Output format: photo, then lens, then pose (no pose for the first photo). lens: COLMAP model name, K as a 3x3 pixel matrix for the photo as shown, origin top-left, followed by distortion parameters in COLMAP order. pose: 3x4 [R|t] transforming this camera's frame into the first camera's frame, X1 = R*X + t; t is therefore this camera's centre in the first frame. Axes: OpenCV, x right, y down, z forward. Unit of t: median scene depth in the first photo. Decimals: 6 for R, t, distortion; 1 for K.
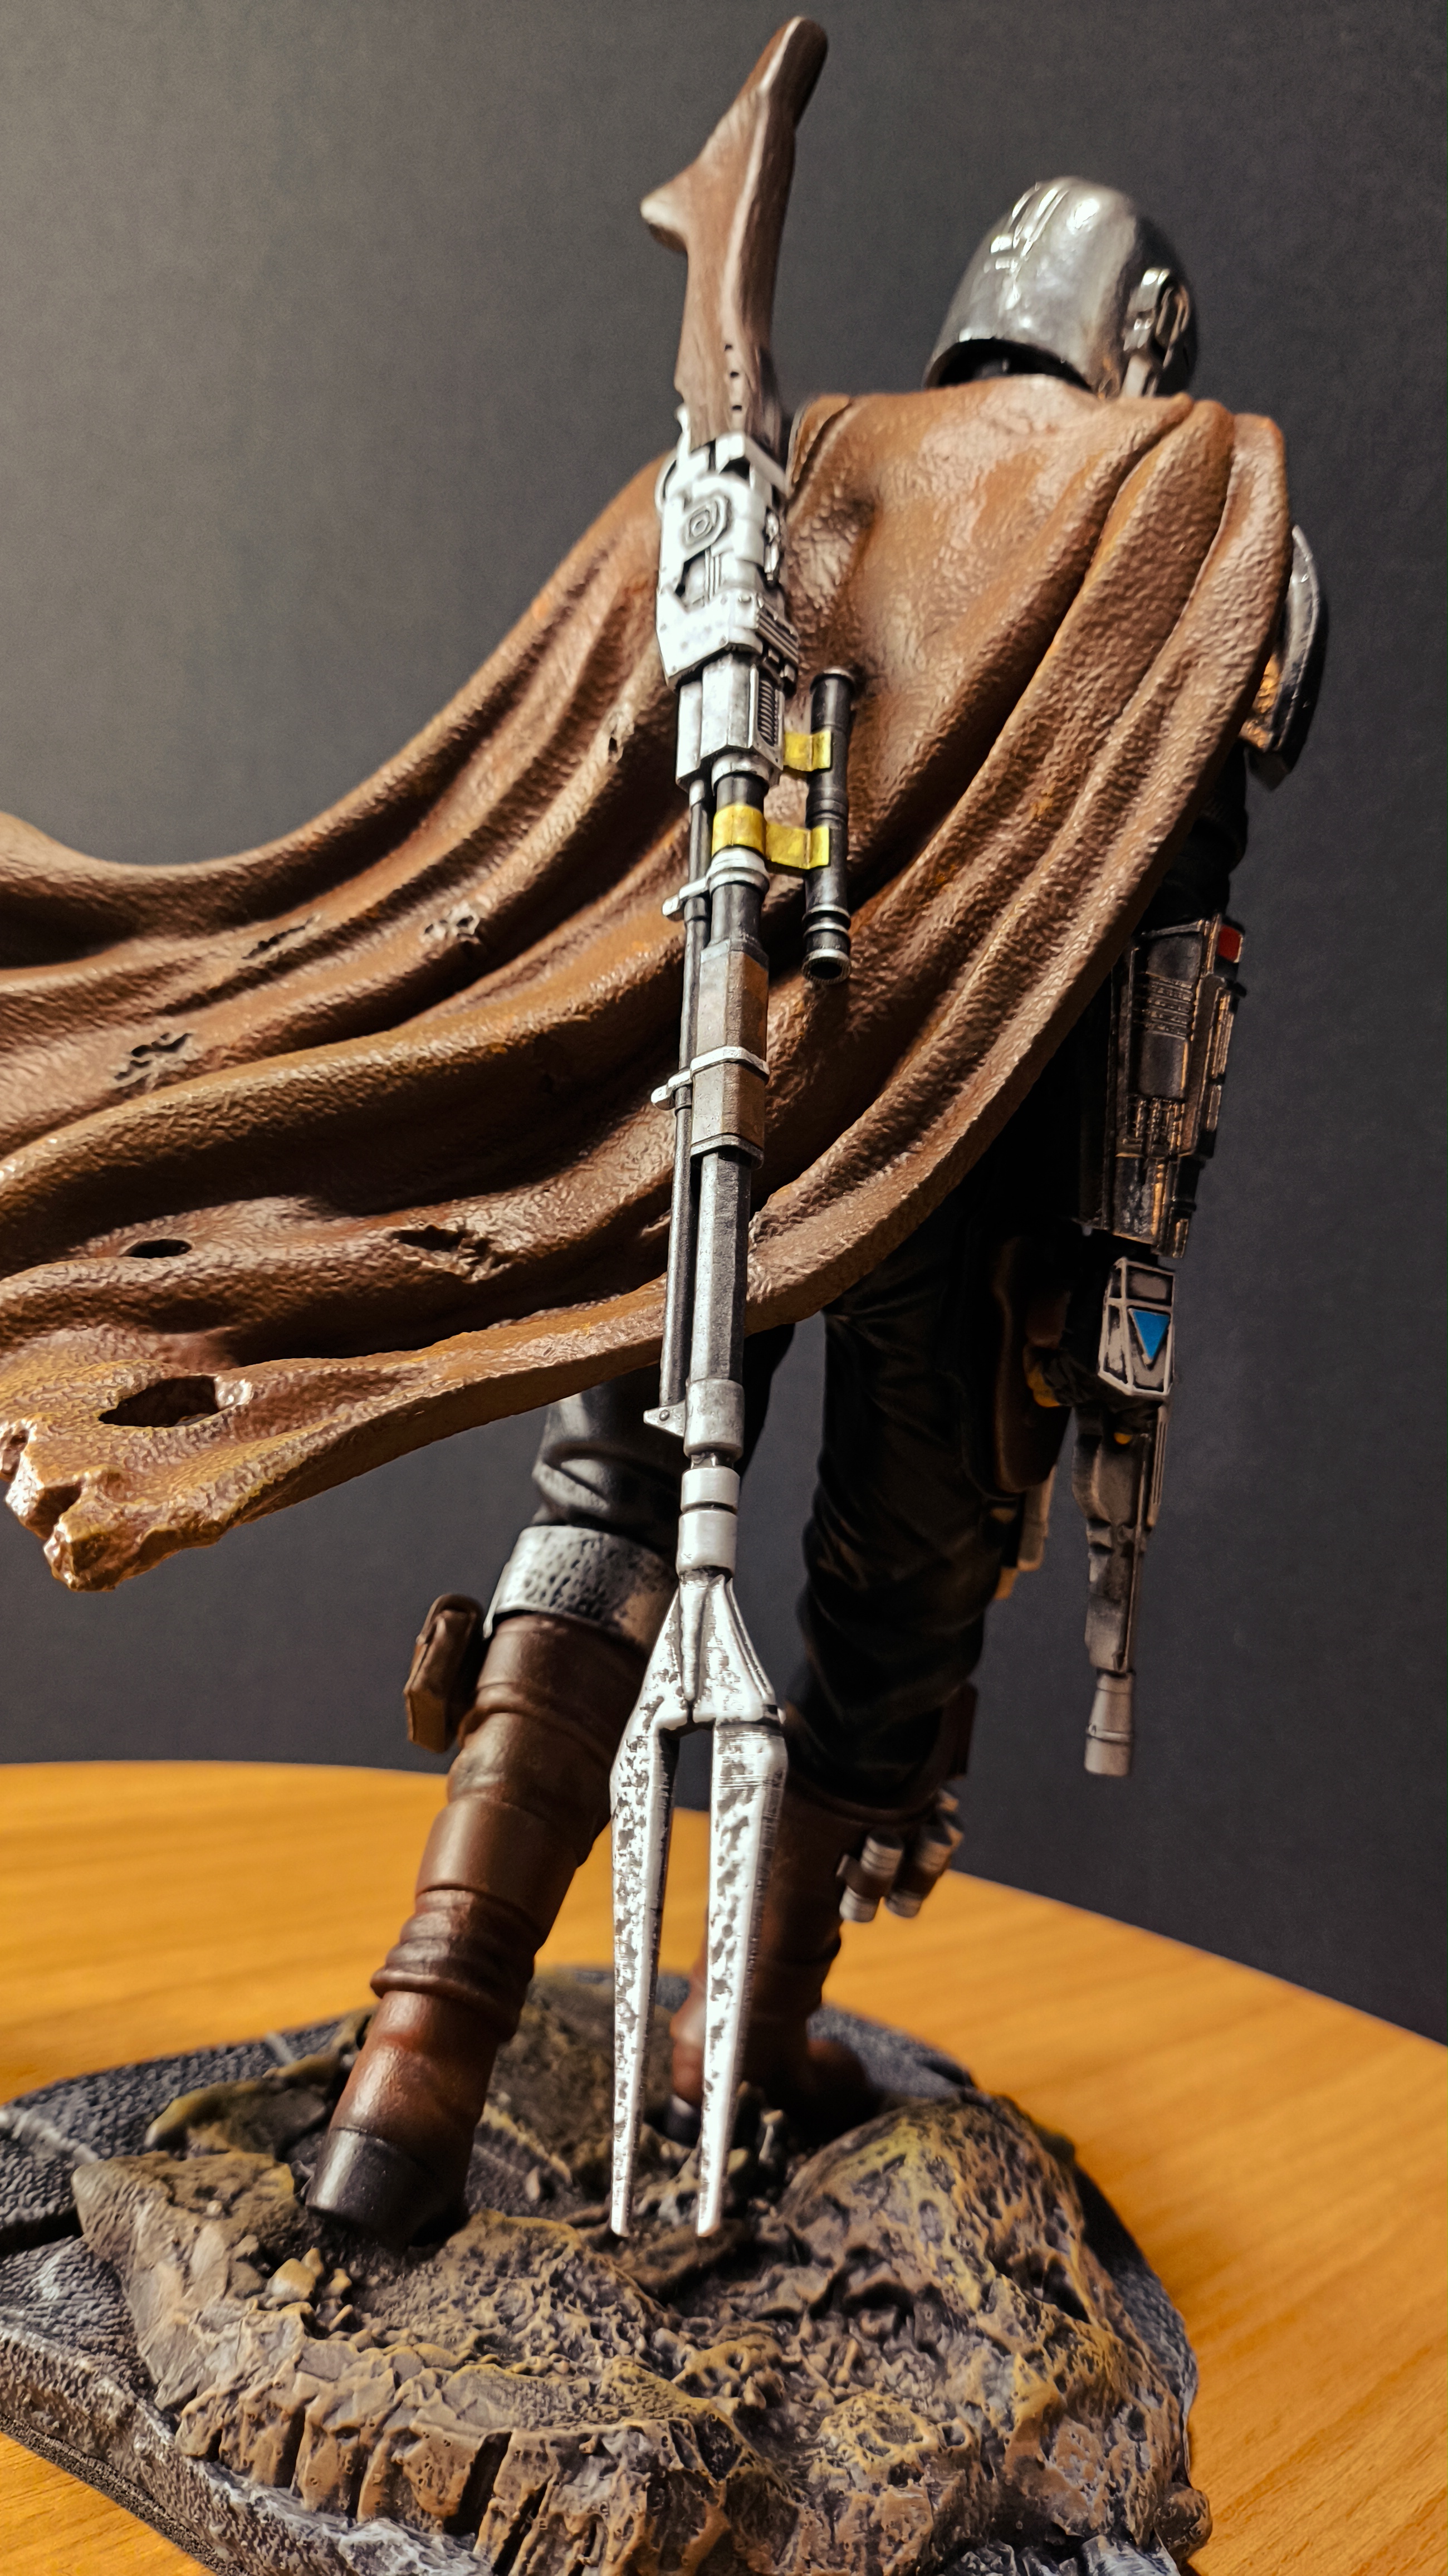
lens RADIAL K [[1988.5, 0, 707.8], [0, 1988.5, 1295.3], [0, 0, 1]] dist [0.052978, -0.159975]
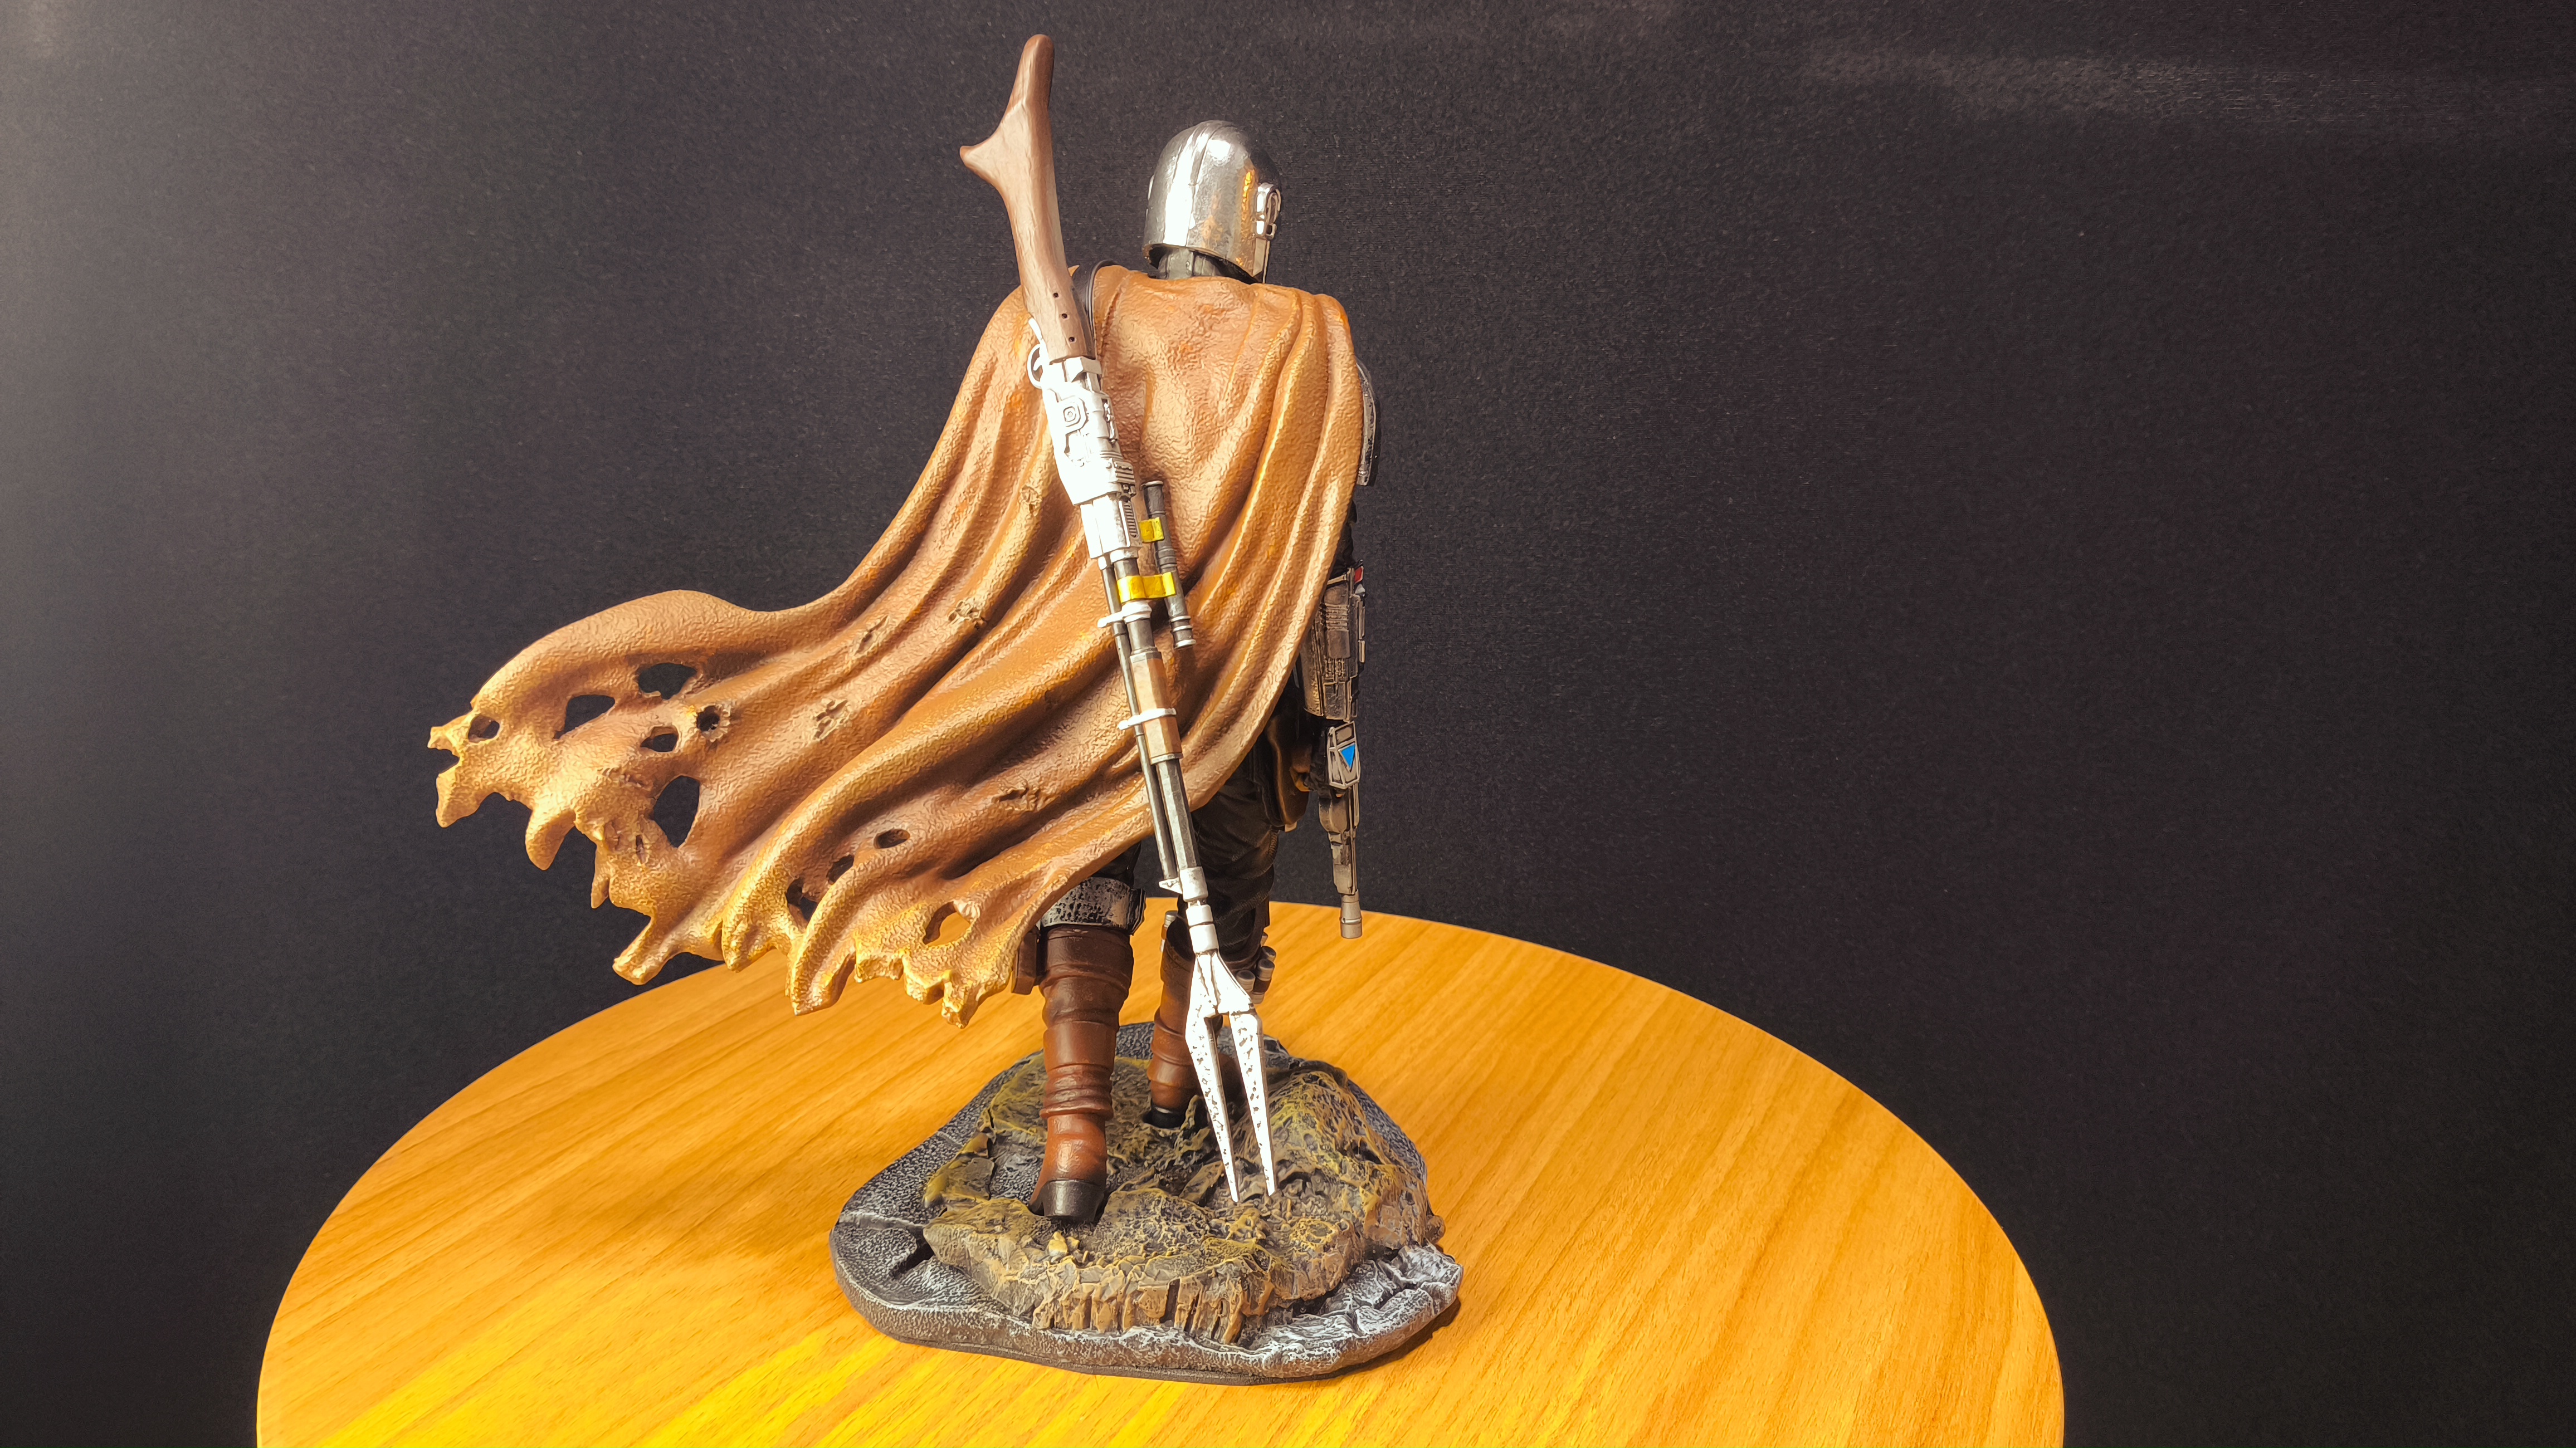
lens RADIAL K [[1969.1, 0, 1288.0], [0, 1969.1, 724.0], [0, 0, 1]] dist [0.052461, -0.156889]
pose [[0.946780, -0.226844, 0.228360, -0.332467], [0.149324, 0.938036, 0.312714, -0.722367], [-0.285148, -0.261972, 0.921988, -0.983047]]
